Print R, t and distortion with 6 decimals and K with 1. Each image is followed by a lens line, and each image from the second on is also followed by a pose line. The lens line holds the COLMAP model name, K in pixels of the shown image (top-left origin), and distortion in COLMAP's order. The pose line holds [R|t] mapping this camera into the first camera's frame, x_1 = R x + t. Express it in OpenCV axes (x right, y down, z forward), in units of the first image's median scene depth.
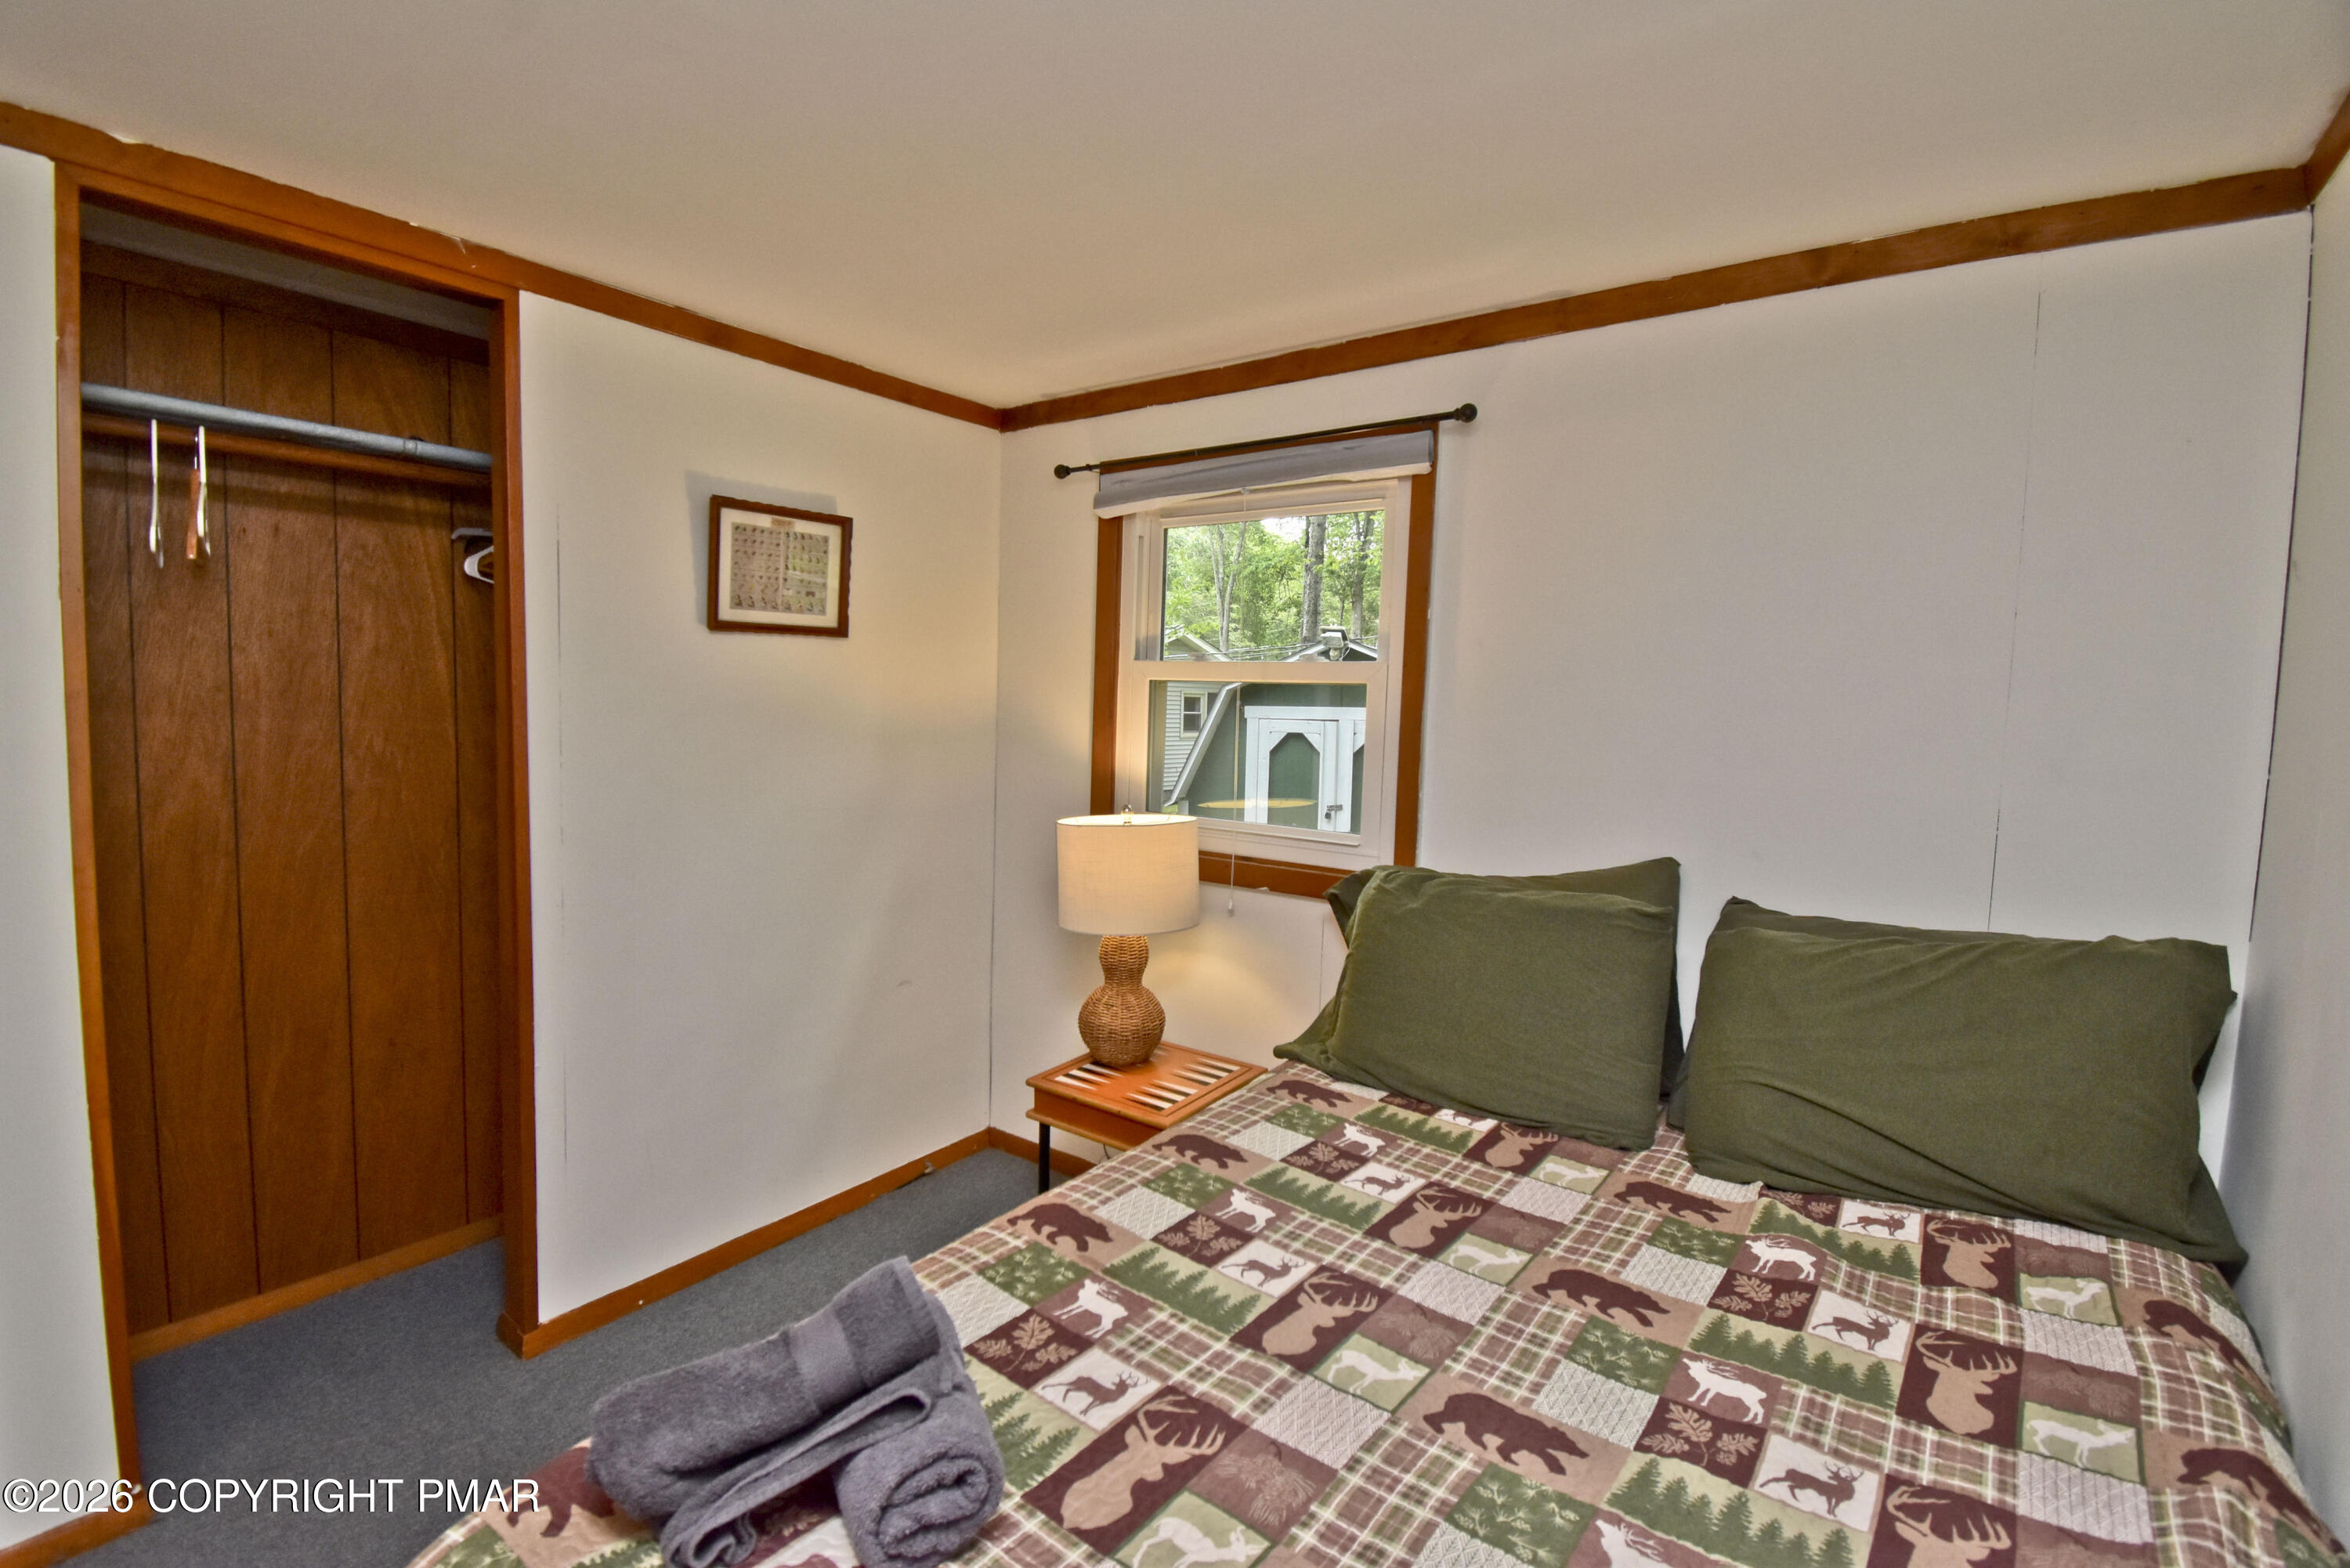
lens RADIAL K [[1039.2, 0, 1177.3], [0, 1039.2, 798.7], [0, 0, 1]] dist [0.018273, -0.024465]
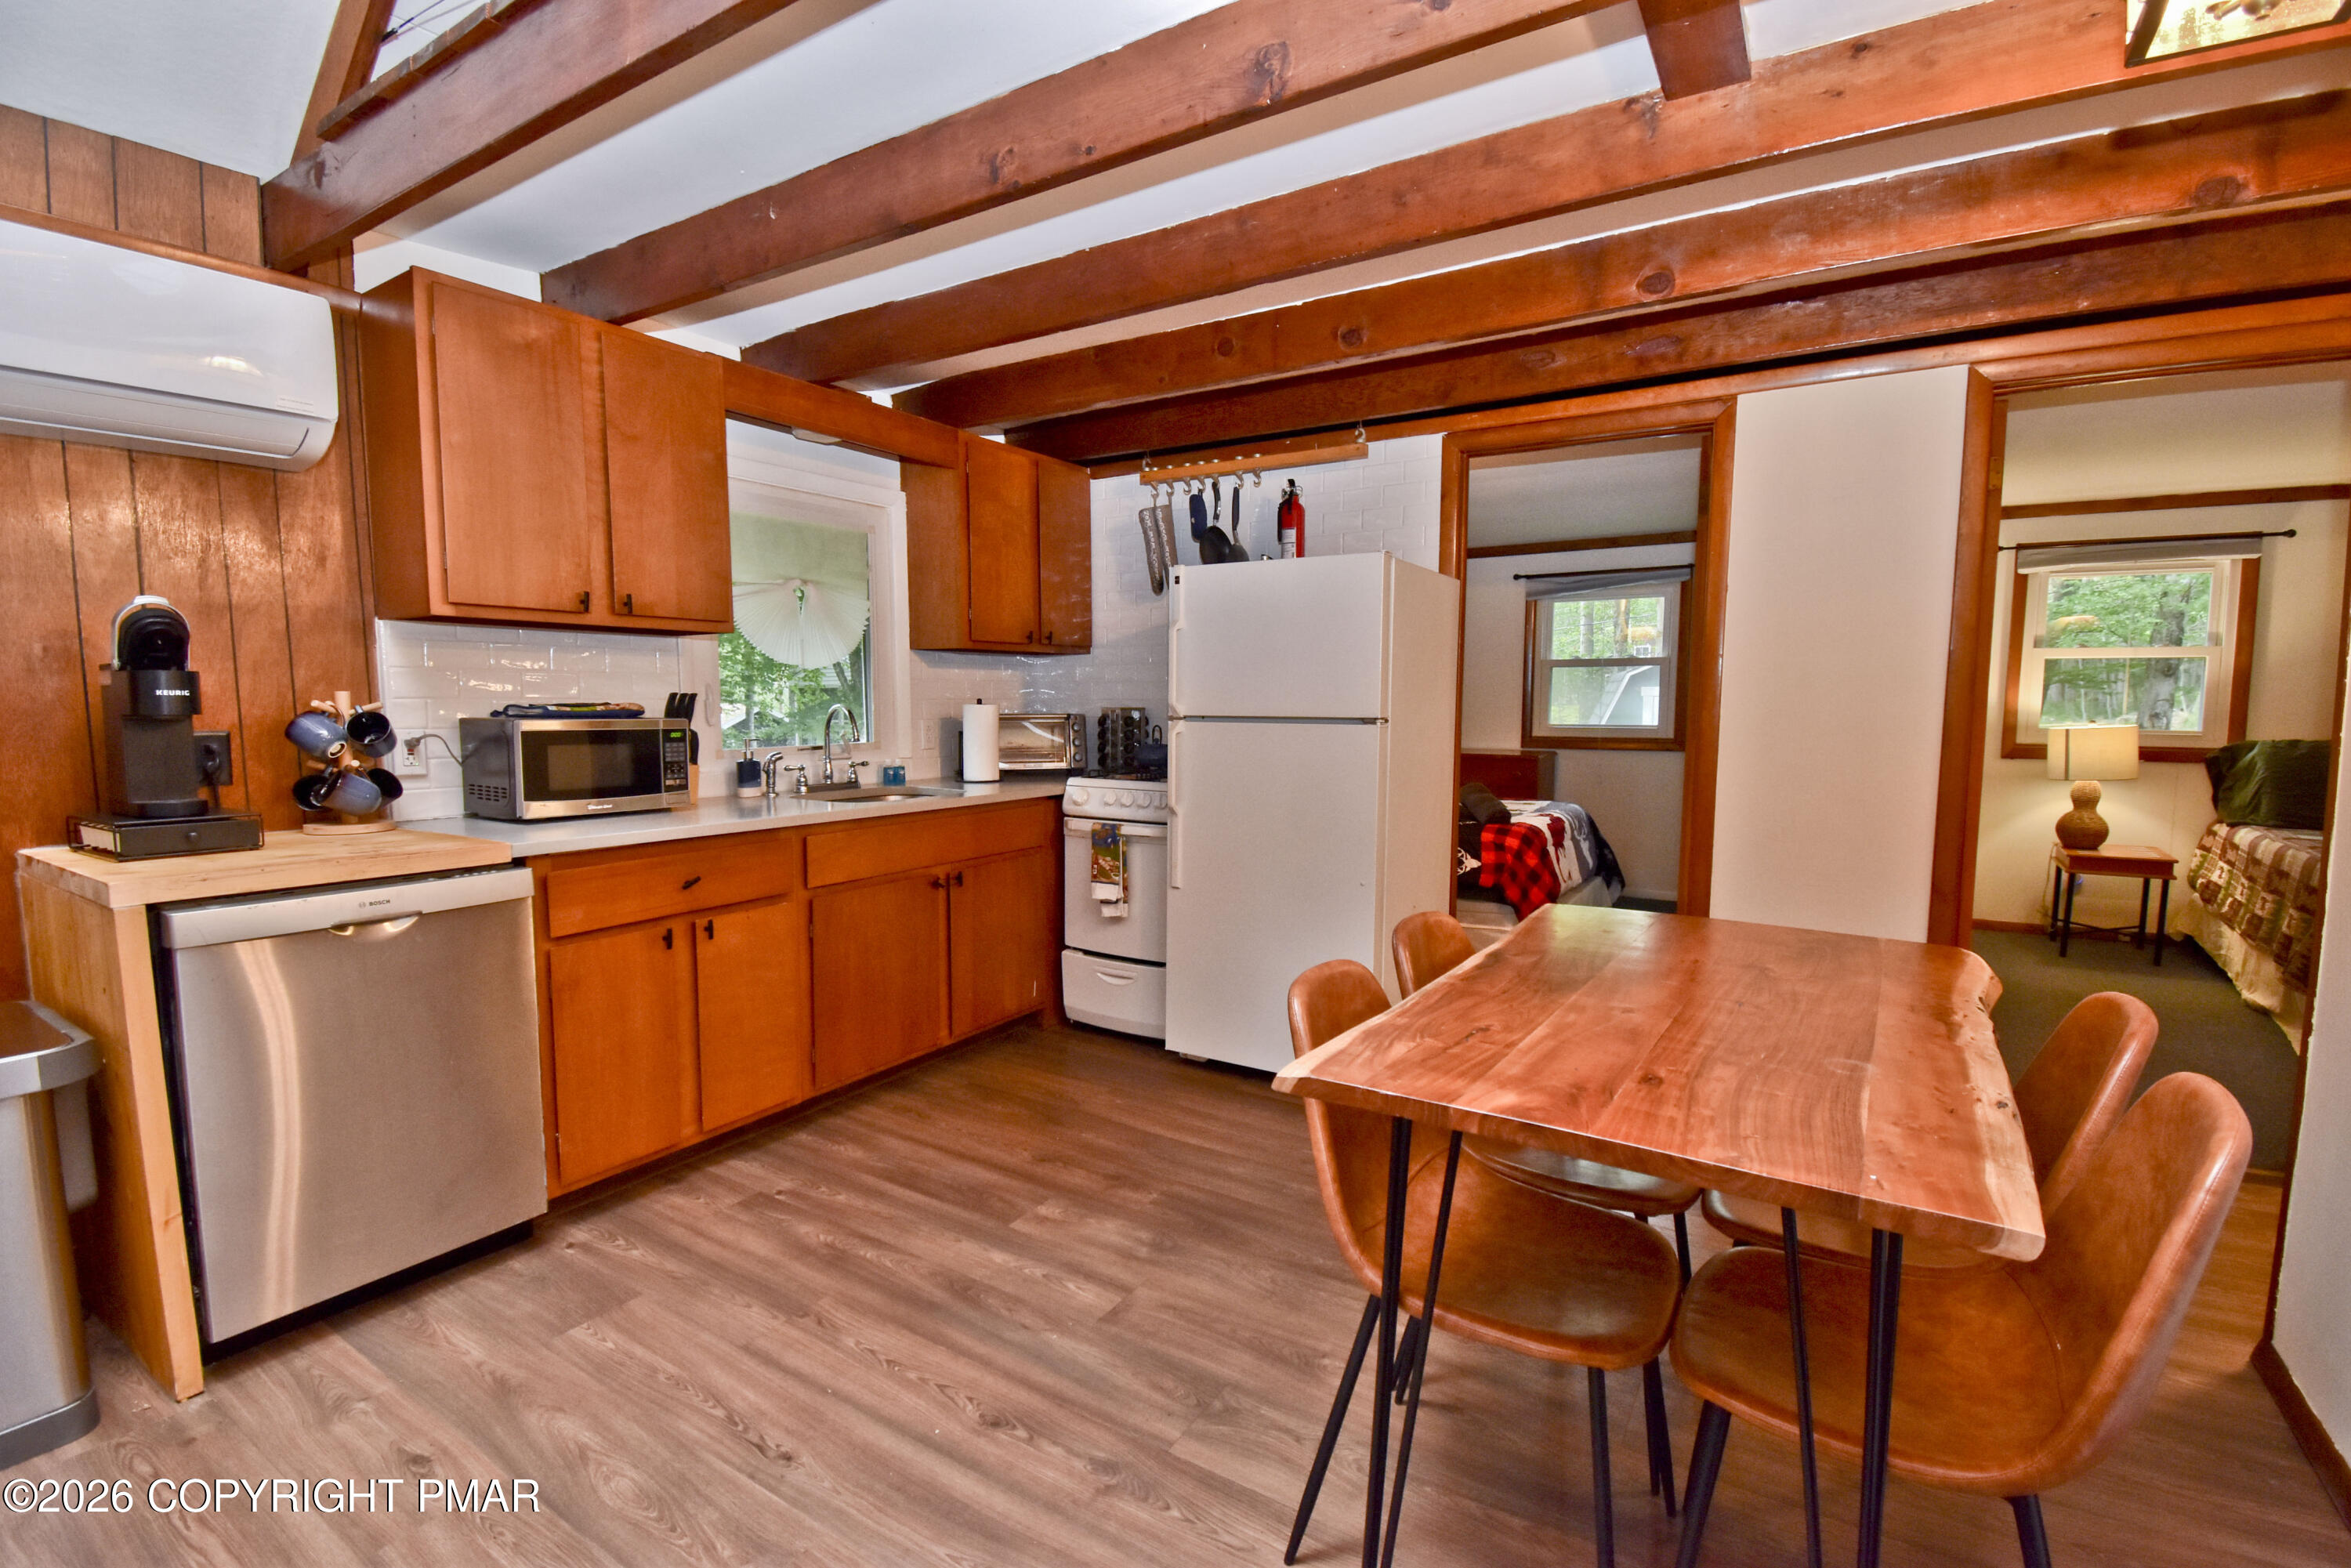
lens RADIAL K [[1039.7, 0, 1177.8], [0, 1039.7, 798.7], [0, 0, 1]] dist [0.018273, -0.024465]
pose [[0.997588, -0.035525, 0.059635, -2.145934], [0.034490, 0.999238, 0.018294, 0.068644], [-0.060240, -0.016193, 0.998053, -1.027306]]
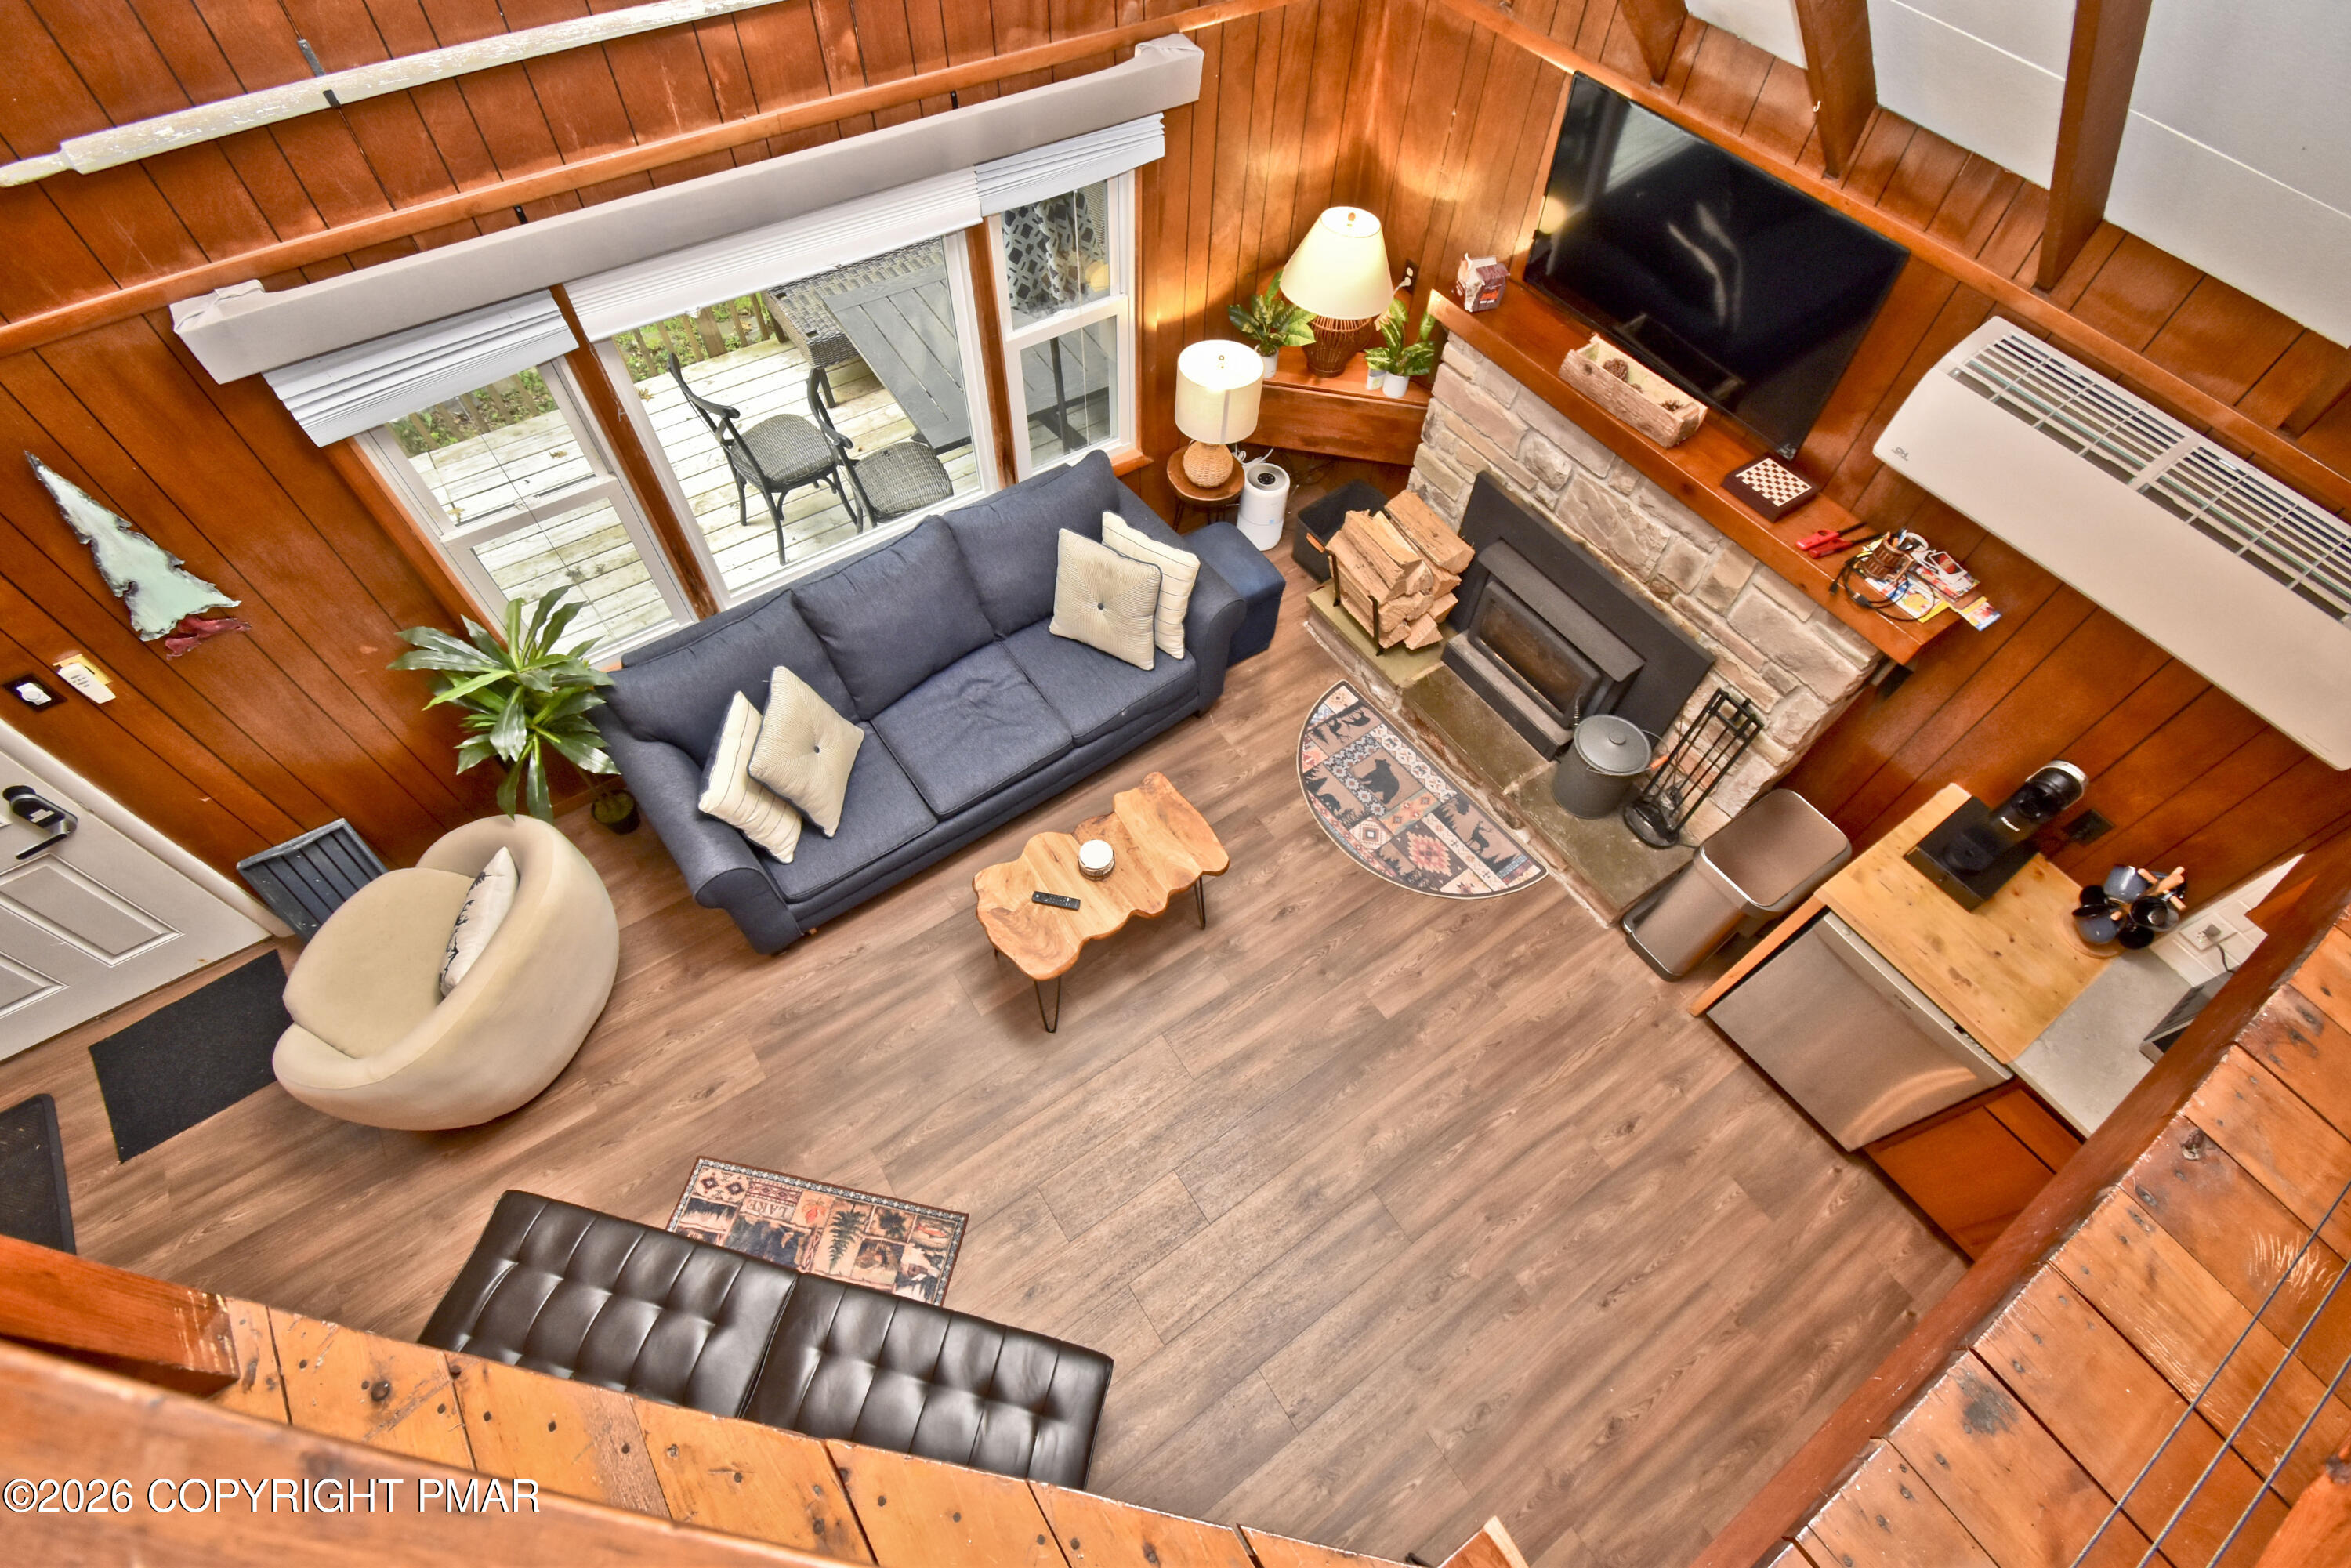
lens RADIAL K [[1039.7, 0, 1177.8], [0, 1039.7, 798.7], [0, 0, 1]] dist [0.018273, -0.024465]
pose [[-0.334947, 0.766448, -0.548059, -1.940126], [-0.112570, 0.544940, 0.830884, -0.990925], [0.935489, 0.339997, -0.096247, -0.924786]]
